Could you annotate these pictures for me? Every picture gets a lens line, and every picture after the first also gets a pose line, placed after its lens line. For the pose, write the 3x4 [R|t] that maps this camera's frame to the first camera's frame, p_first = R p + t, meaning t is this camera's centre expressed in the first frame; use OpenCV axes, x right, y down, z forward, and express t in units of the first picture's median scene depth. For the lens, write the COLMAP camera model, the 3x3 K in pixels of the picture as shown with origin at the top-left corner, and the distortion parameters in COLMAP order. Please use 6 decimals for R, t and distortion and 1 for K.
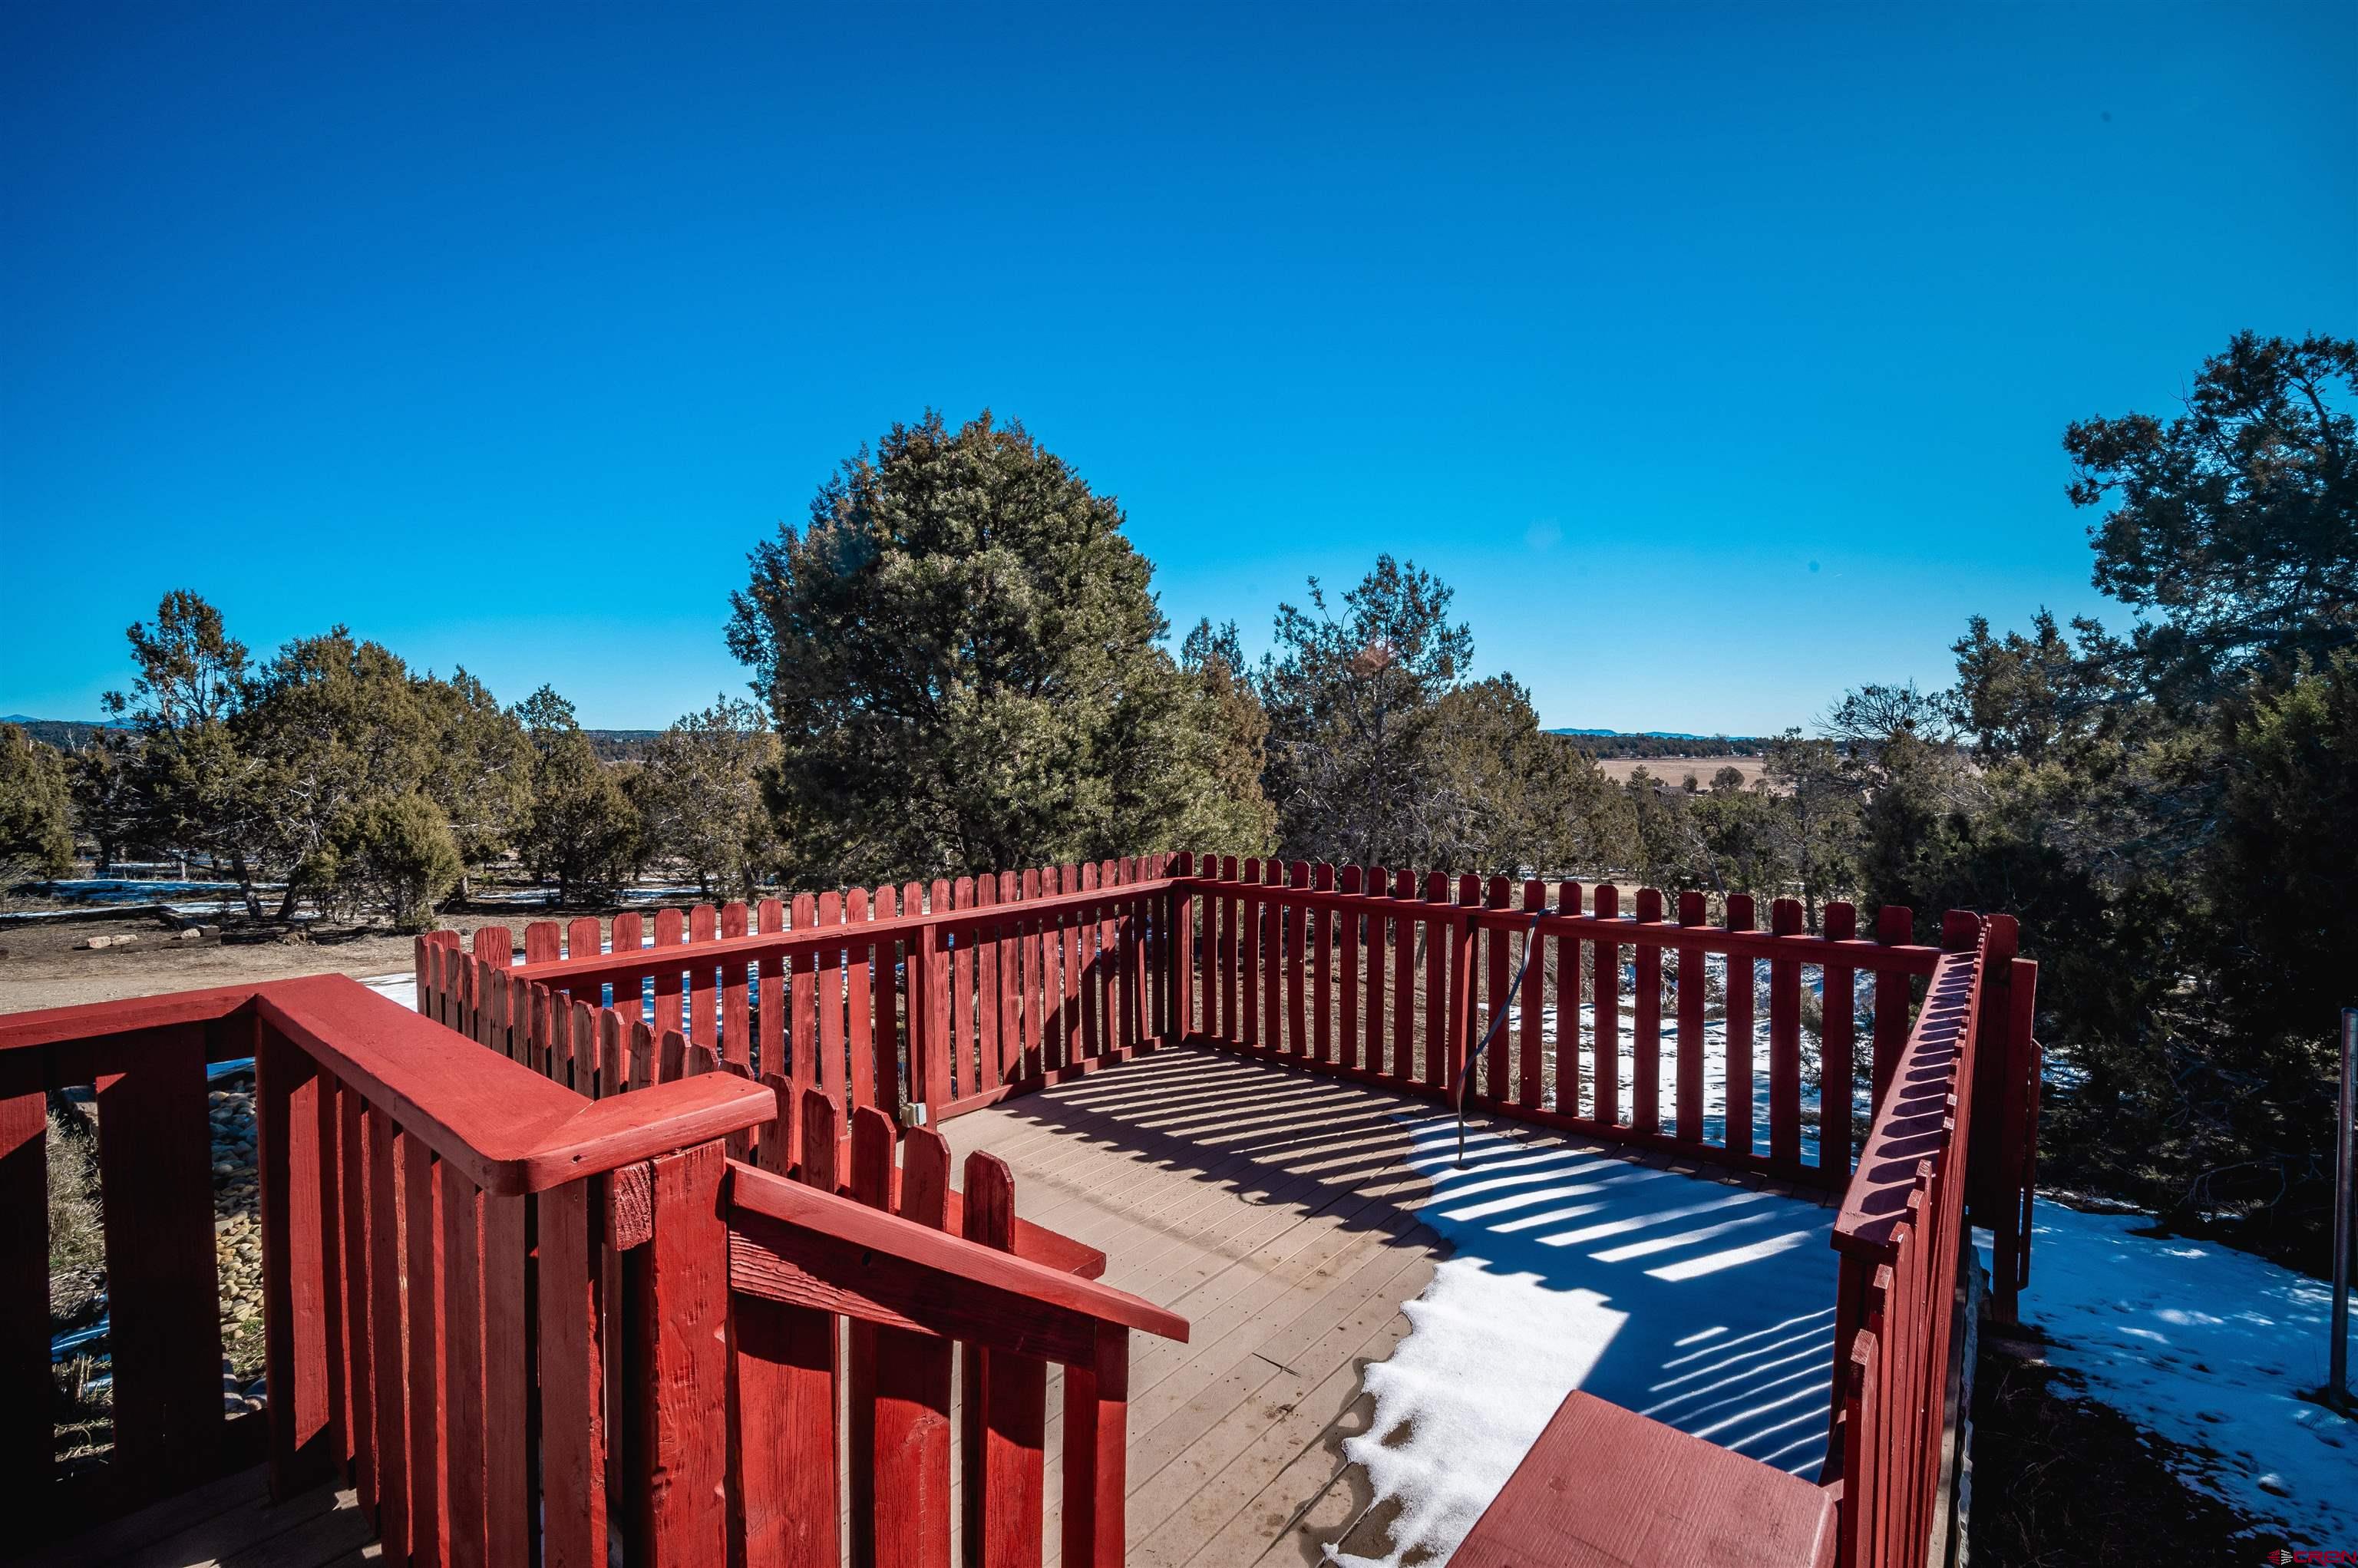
lens RADIAL K [[1025.5, 0, 1179.0], [0, 1025.5, 784.0], [0, 0, 1]] dist [-0.012648, 0.000746]
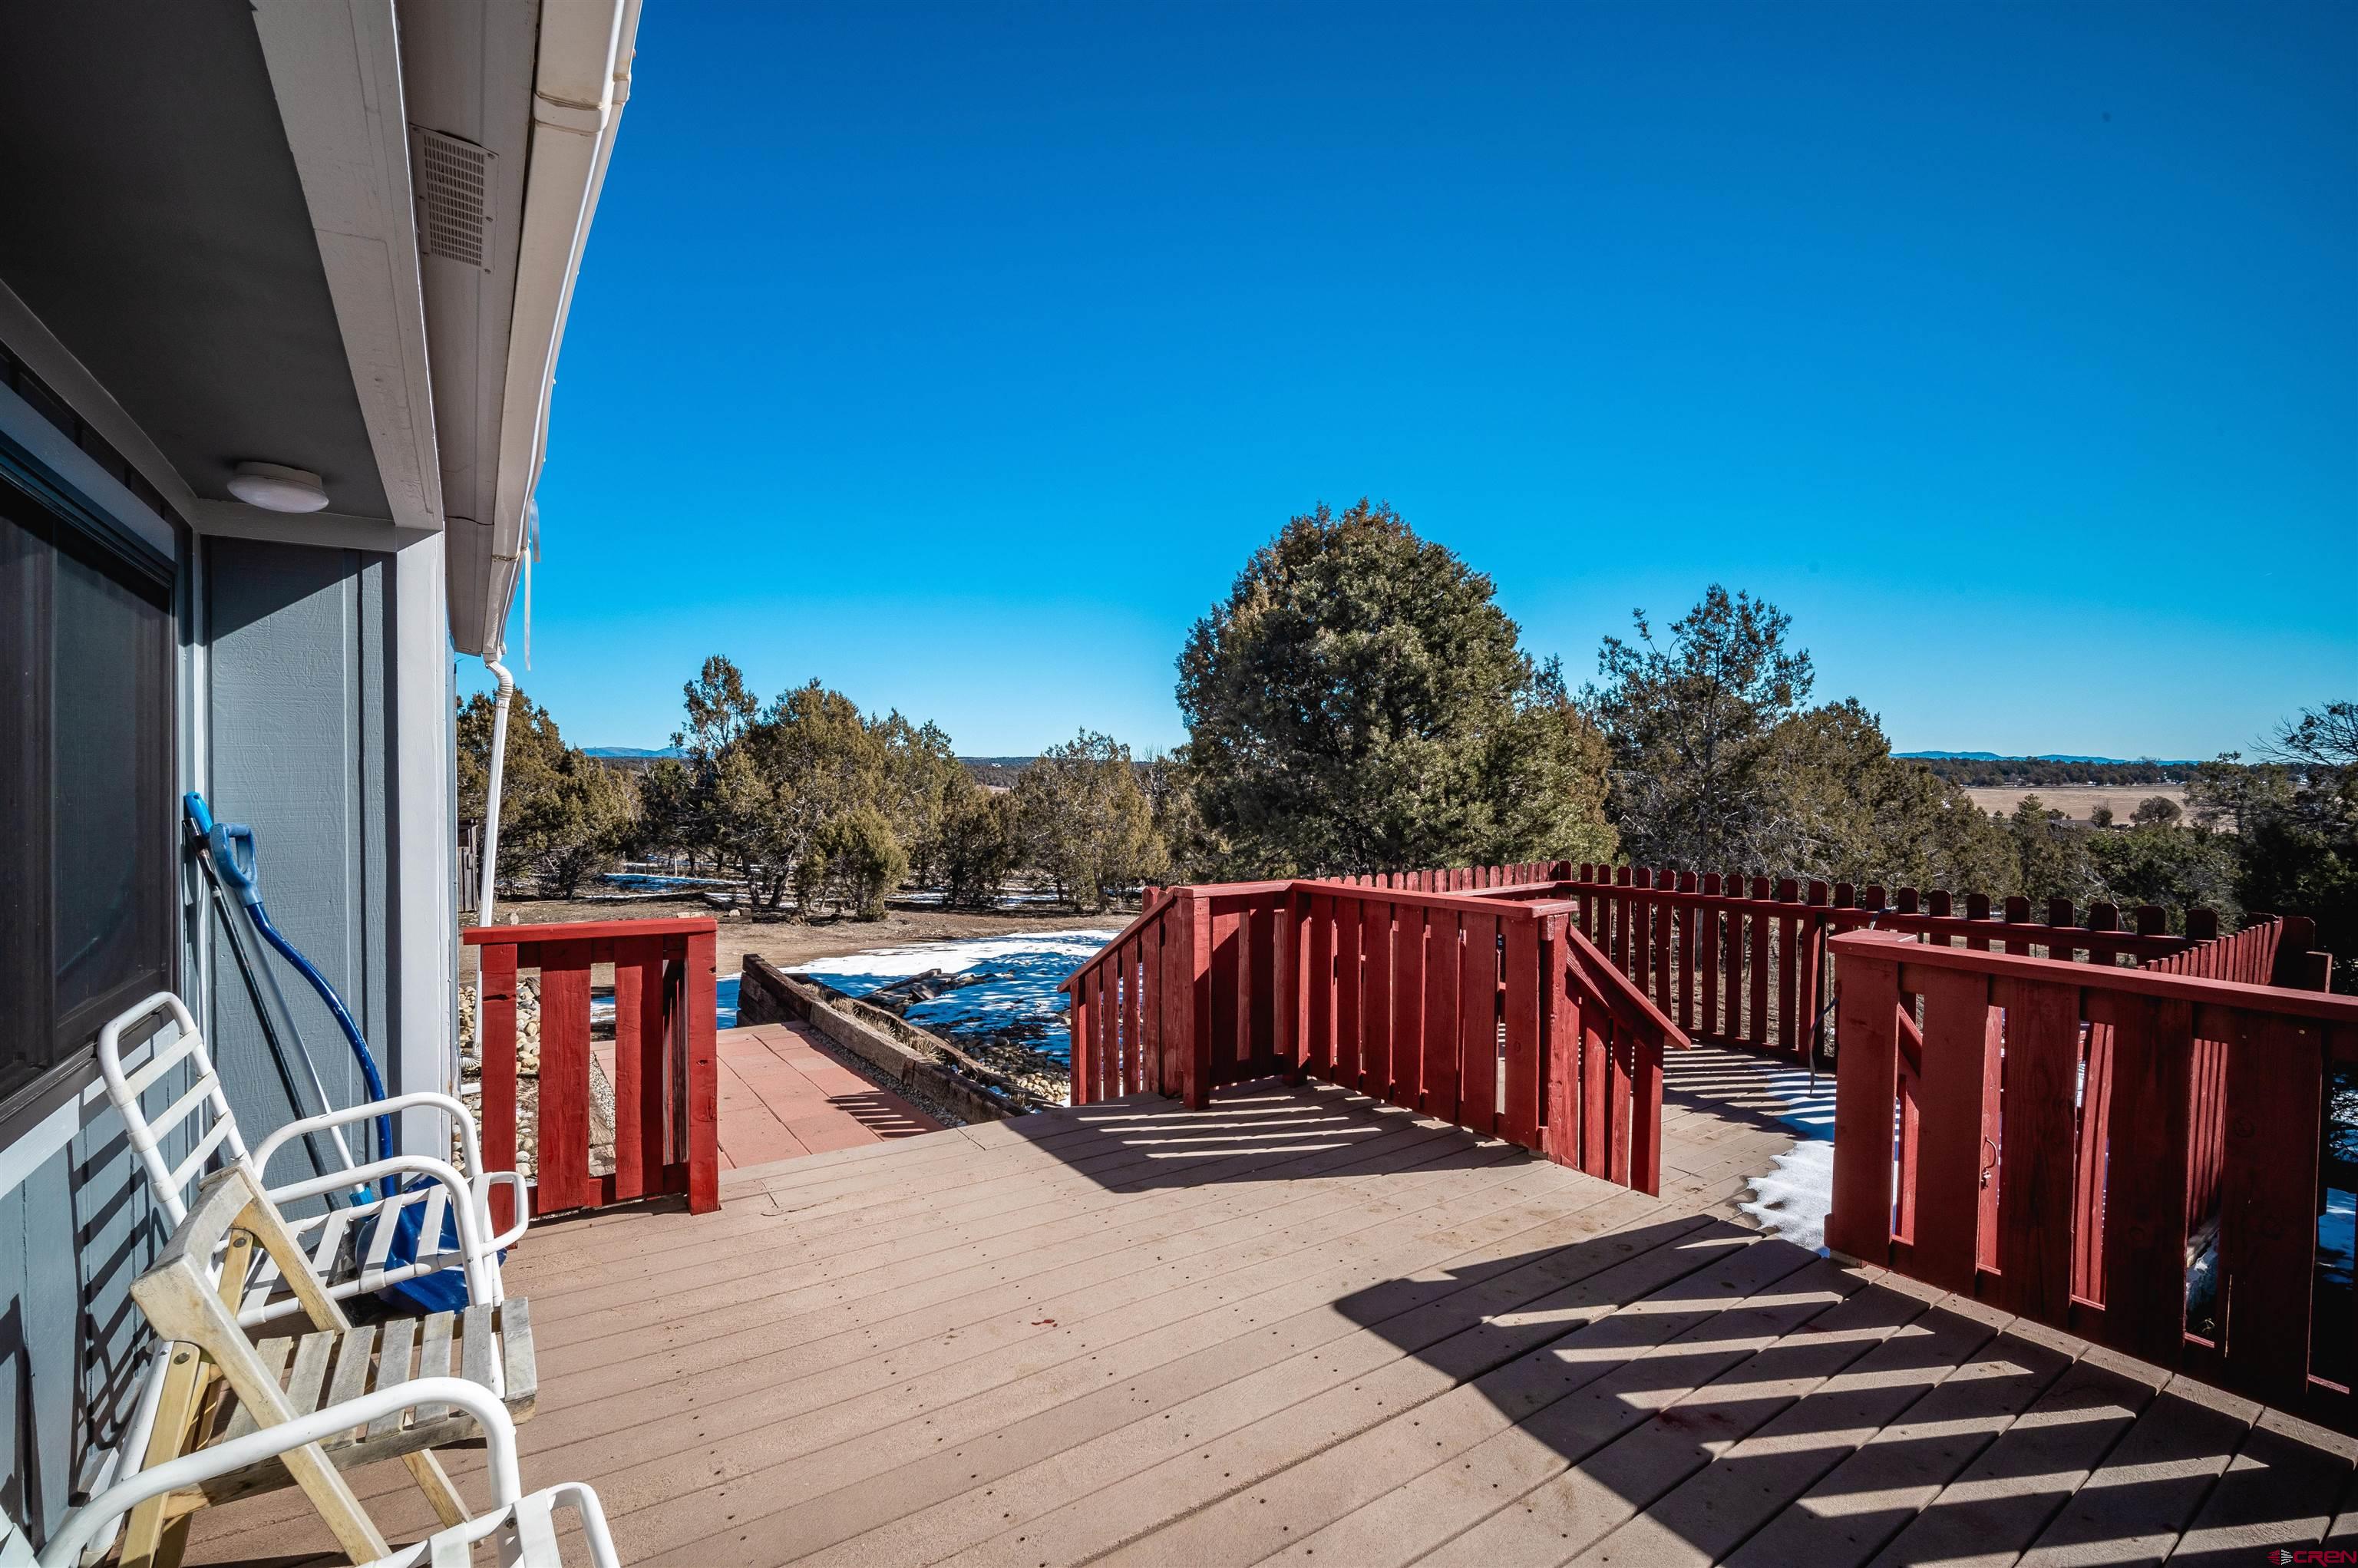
lens RADIAL K [[1025.5, 0, 1179.0], [0, 1025.5, 784.0], [0, 0, 1]] dist [-0.012648, 0.000746]
pose [[0.962484, 0.004060, -0.271309, -0.035359], [-0.010694, 0.999679, -0.022977, 0.001512], [0.271128, 0.025016, 0.962218, -0.113343]]
